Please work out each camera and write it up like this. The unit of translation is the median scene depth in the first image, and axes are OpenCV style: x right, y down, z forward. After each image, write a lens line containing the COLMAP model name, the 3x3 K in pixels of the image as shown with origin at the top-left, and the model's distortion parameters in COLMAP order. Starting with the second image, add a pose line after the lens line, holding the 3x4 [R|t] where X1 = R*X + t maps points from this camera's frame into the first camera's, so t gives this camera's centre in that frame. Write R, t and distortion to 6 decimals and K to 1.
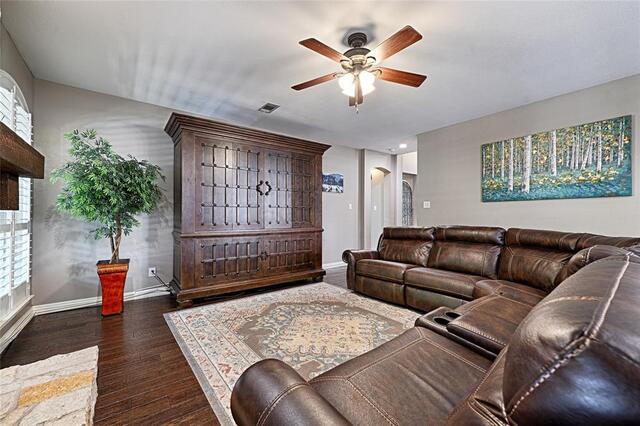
lens RADIAL K [[262.6, 0, 321.5], [0, 262.6, 218.4], [0, 0, 1]] dist [0.010076, 0.000006]
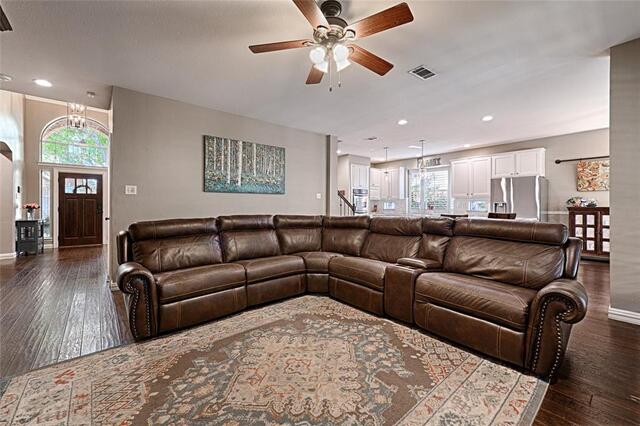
lens RADIAL K [[265.6, 0, 321.6], [0, 265.6, 208.9], [0, 0, 1]] dist [0.015226, 0.000236]
pose [[-0.046006, -0.012396, 0.998864, -0.570956], [0.006716, 0.999897, 0.012718, -0.008198], [-0.998919, 0.007293, -0.045918, 0.785450]]
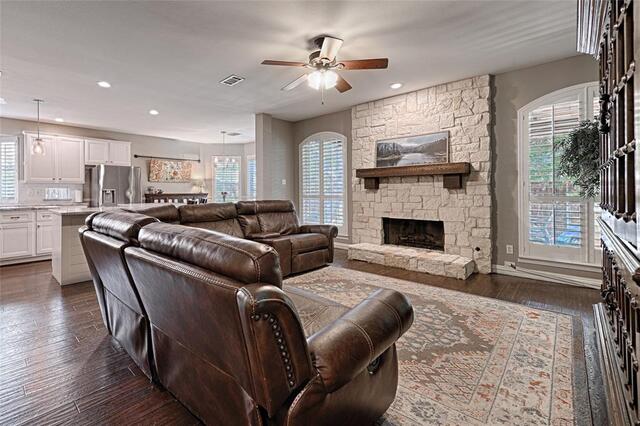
lens RADIAL K [[287.1, 0, 288.3], [0, 287.1, 192.3], [0, 0, 1]] dist [0.017280, -0.000063]
pose [[-0.989981, 0.006507, -0.141050, 0.350678], [0.005468, 0.999955, 0.007749, -0.012171], [0.141094, 0.006900, -0.989972, 1.659020]]
